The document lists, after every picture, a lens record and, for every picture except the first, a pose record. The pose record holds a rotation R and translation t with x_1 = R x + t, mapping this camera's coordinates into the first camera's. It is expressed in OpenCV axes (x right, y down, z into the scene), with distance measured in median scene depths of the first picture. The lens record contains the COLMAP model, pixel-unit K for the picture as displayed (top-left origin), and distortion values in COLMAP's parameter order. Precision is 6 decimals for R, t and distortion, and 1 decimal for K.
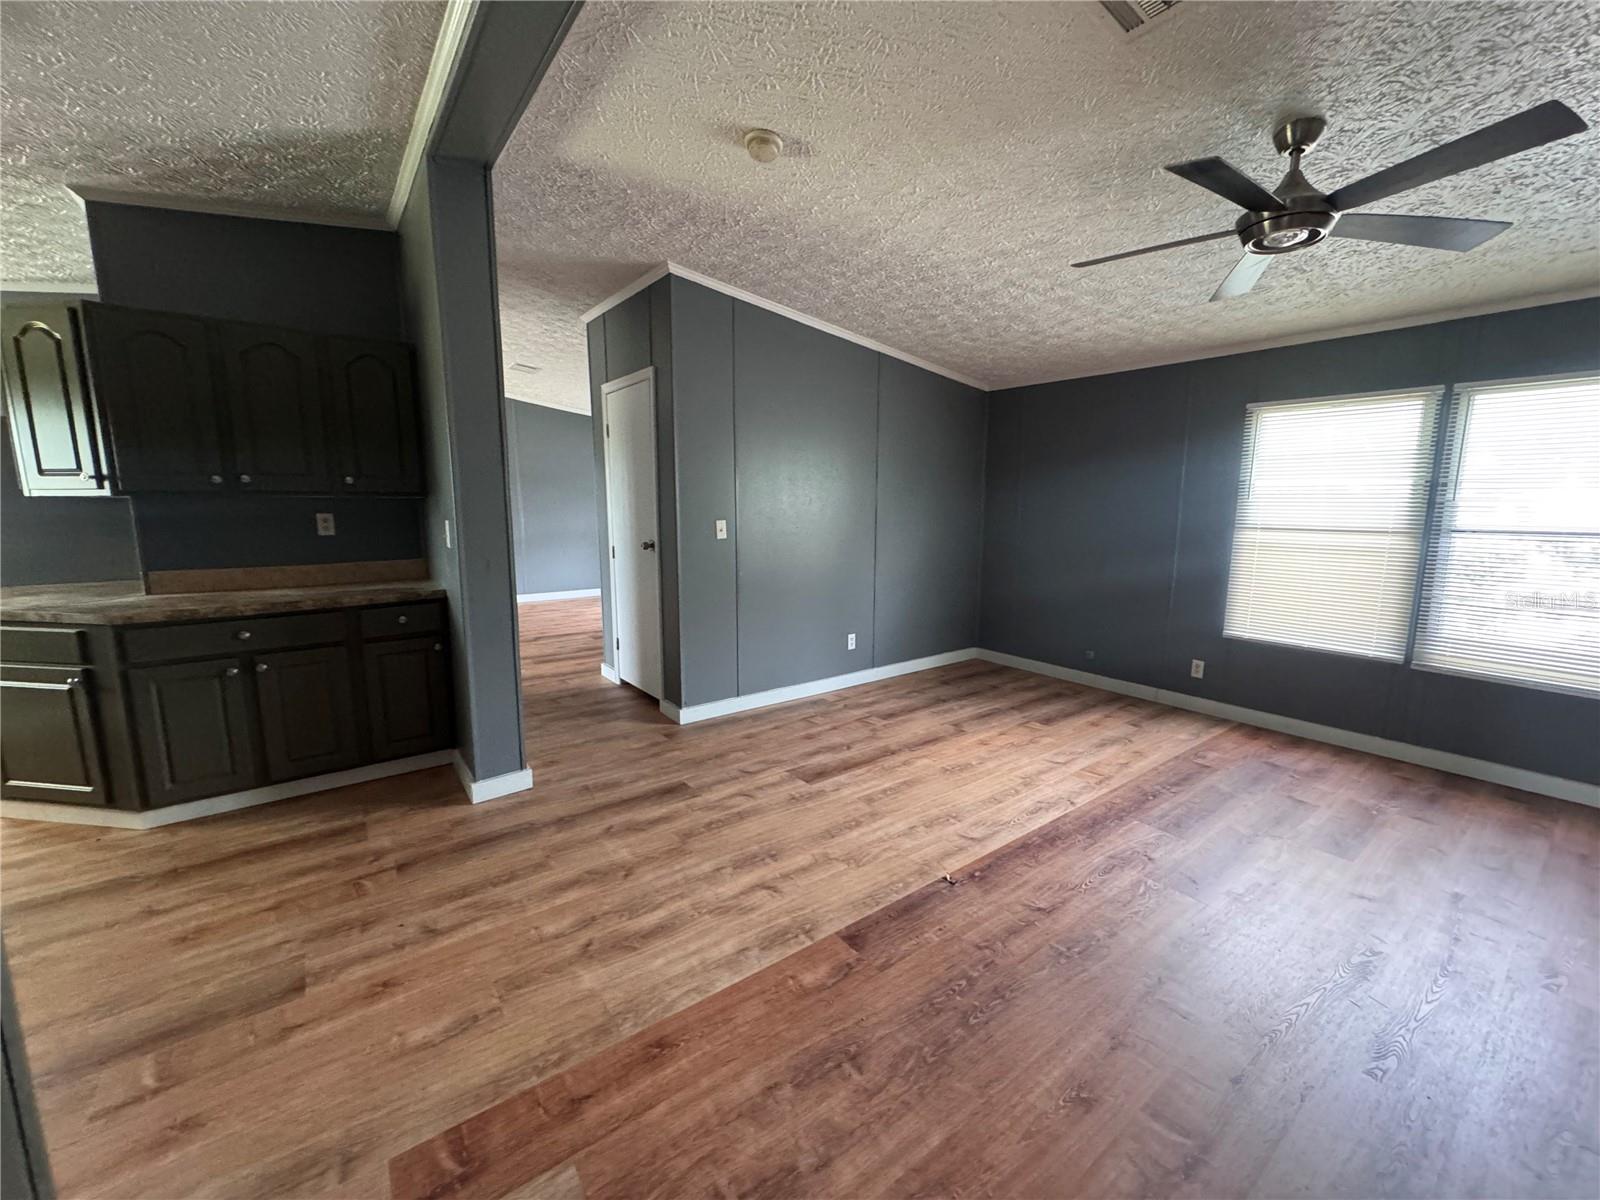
lens RADIAL K [[644.2, 0, 798.6], [0, 644.2, 599.7], [0, 0, 1]] dist [-0.003538, 0.000568]
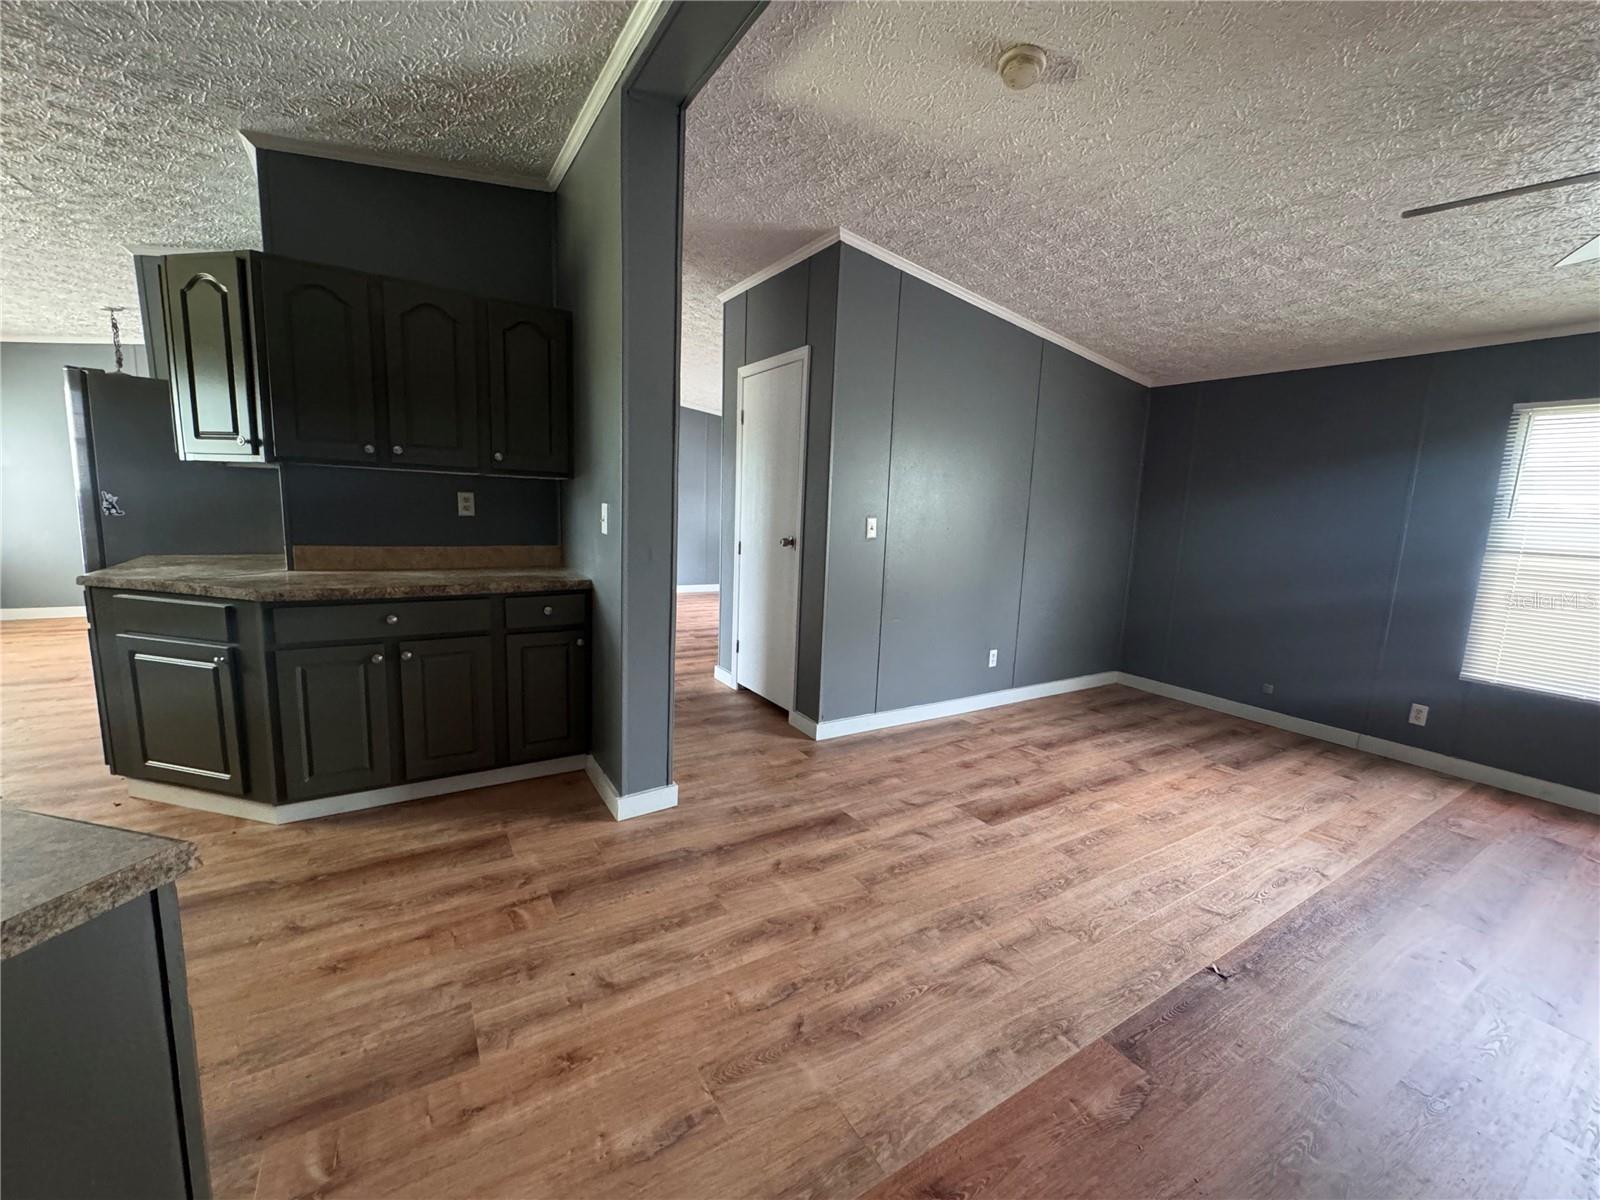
lens RADIAL K [[644.2, 0, 796.4], [0, 644.2, 598.9], [0, 0, 1]] dist [-0.003538, 0.000568]
pose [[0.995371, 0.050248, -0.081929, -0.214449], [-0.050832, 0.998694, -0.005055, 0.001191], [0.081568, 0.009196, 0.996625, 0.133649]]
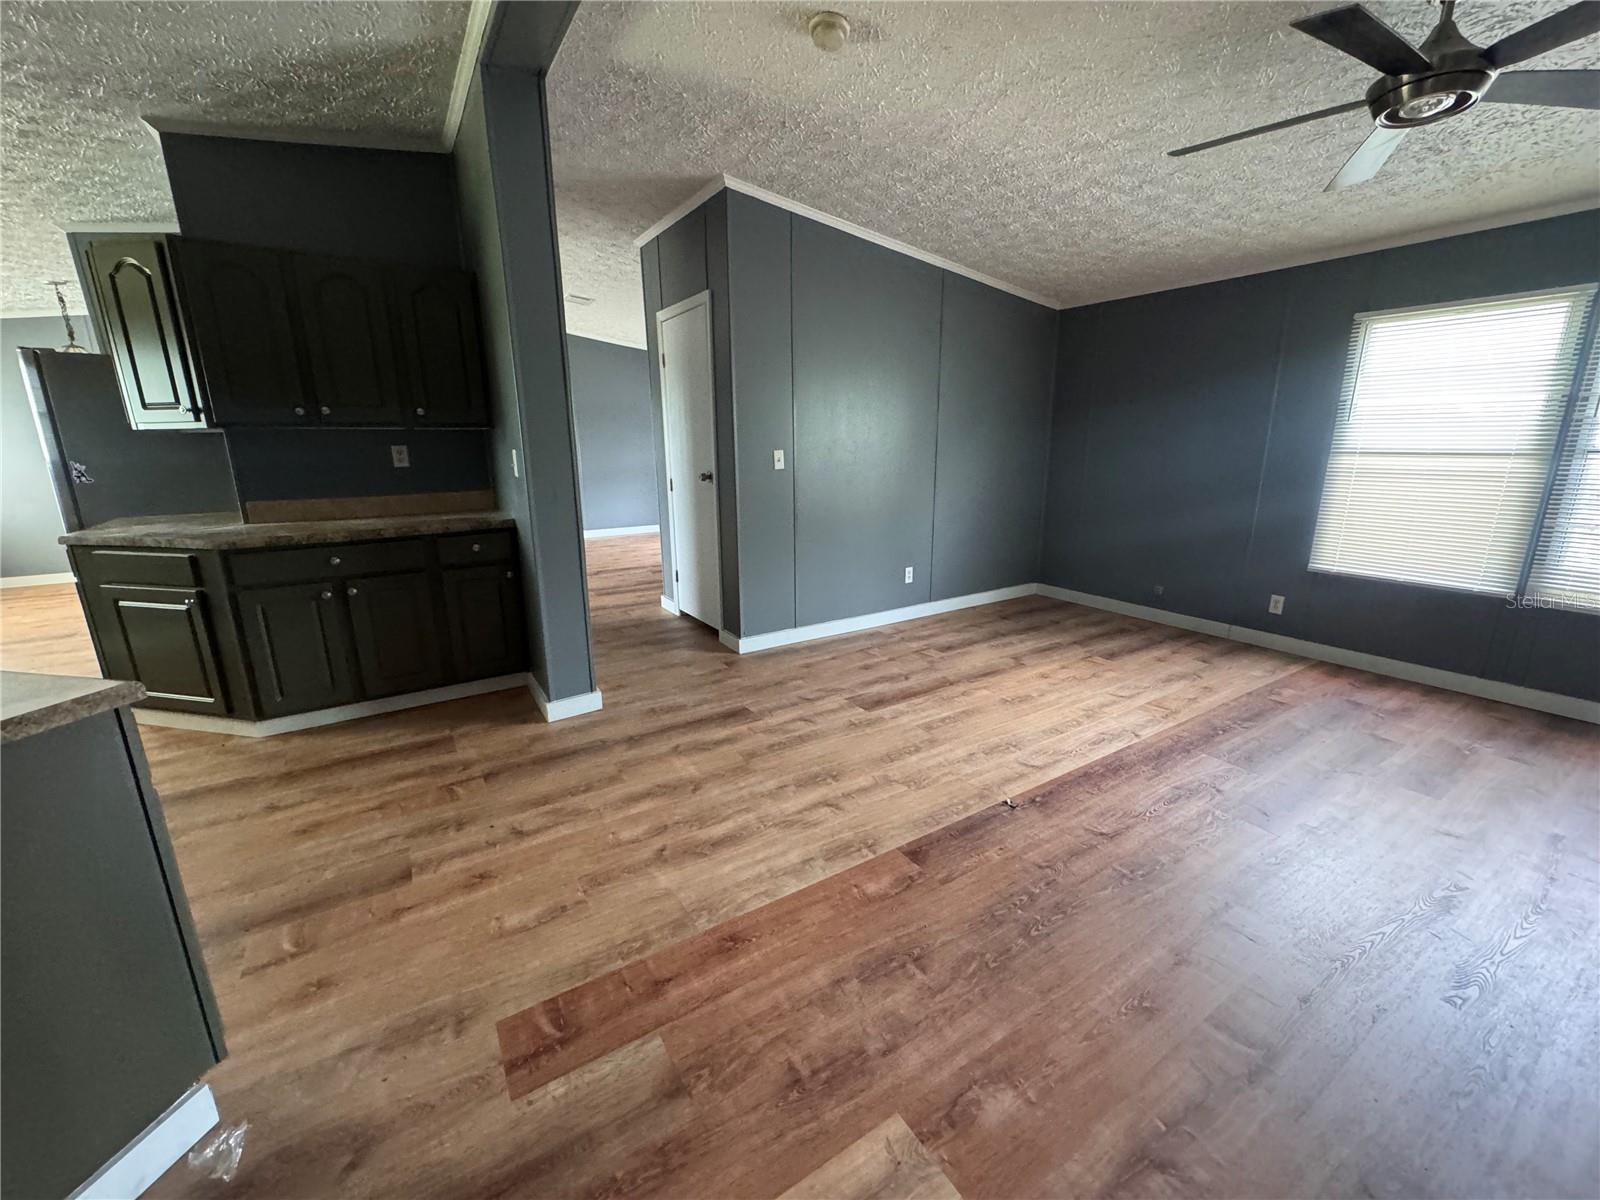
lens RADIAL K [[644.2, 0, 798.1], [0, 644.2, 600.0], [0, 0, 1]] dist [-0.003538, 0.000568]
pose [[0.996928, 0.007879, -0.077927, -0.017938], [-0.000635, 0.995708, 0.092552, 0.020697], [0.078322, -0.092219, 0.992654, 0.001515]]
